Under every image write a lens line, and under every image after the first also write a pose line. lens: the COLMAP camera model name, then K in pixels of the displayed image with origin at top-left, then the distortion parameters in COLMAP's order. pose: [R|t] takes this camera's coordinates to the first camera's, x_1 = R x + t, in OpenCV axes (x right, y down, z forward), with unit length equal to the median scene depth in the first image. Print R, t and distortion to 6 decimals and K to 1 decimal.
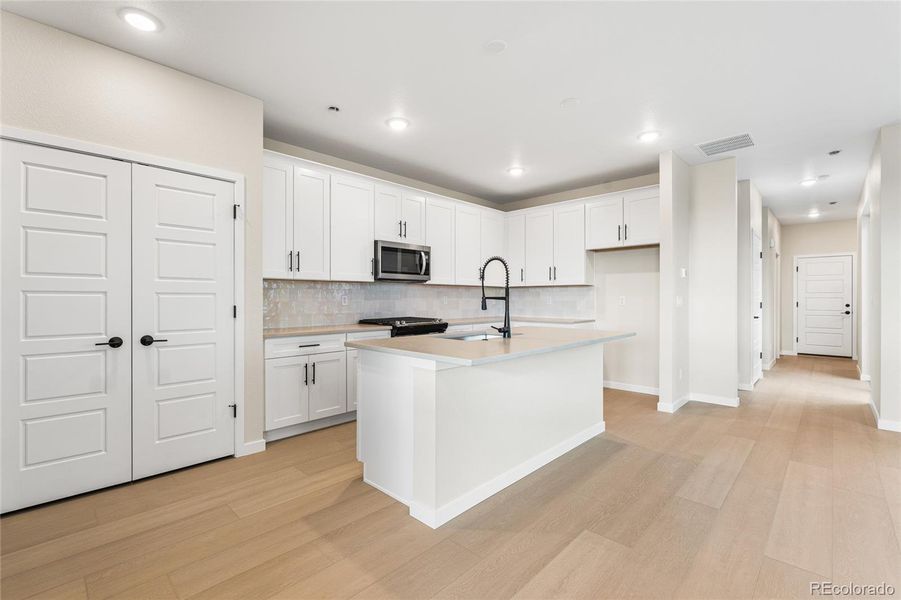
lens RADIAL K [[399.6, 0, 447.4], [0, 399.6, 298.8], [0, 0, 1]] dist [-0.006164, 0.000738]
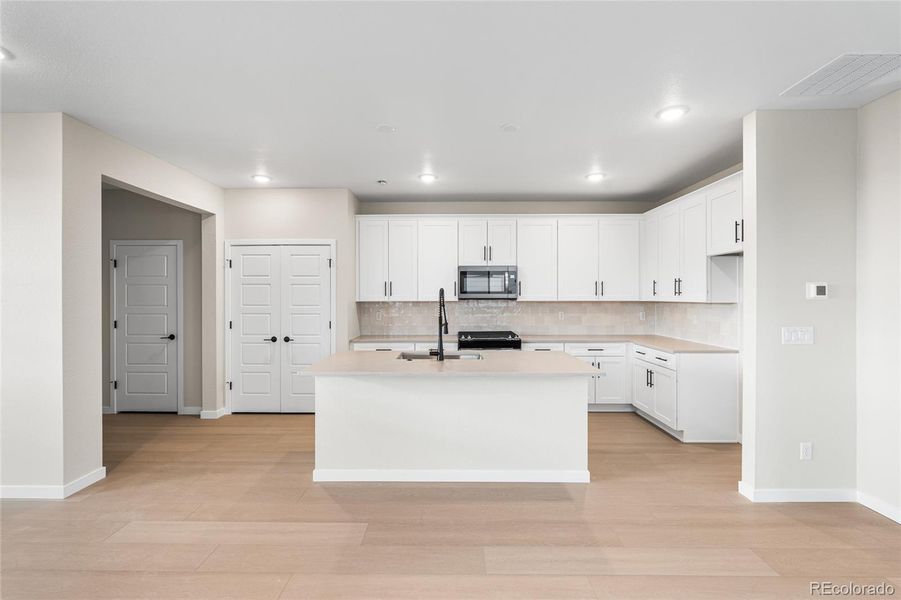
lens RADIAL K [[399.6, 0, 446.7], [0, 399.6, 296.7], [0, 0, 1]] dist [-0.006164, 0.000738]
pose [[0.684712, -0.001179, -0.728813, 0.663952], [0.000759, 0.999999, -0.000905, -0.054187], [0.728813, 0.000066, 0.684712, 0.159972]]
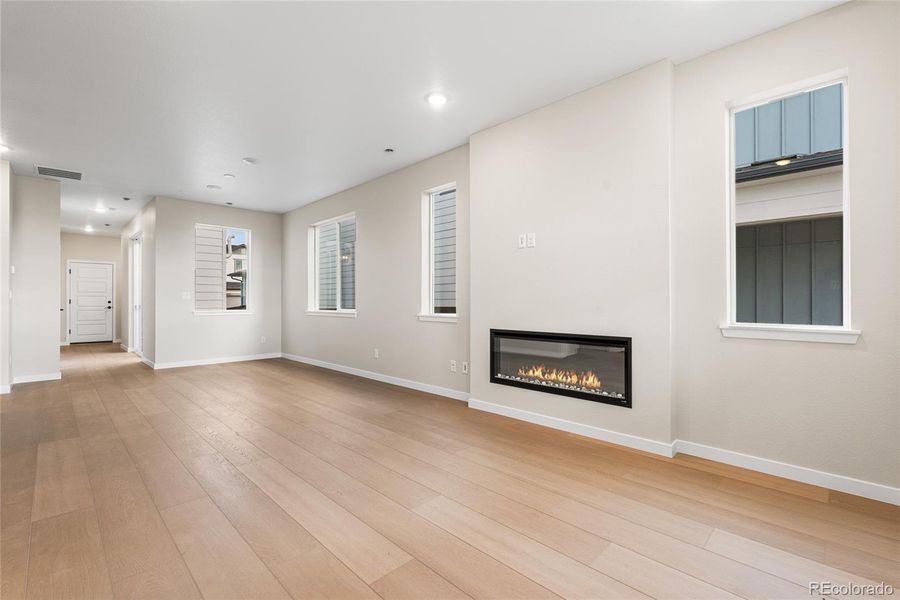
lens RADIAL K [[399.2, 0, 449.5], [0, 399.2, 298.2], [0, 0, 1]] dist [-0.006164, 0.000738]
pose [[0.014472, 0.006473, 0.999874, -0.515308], [0.001781, 0.999977, -0.006499, 0.025797], [-0.999894, 0.001875, 0.014460, -0.253089]]
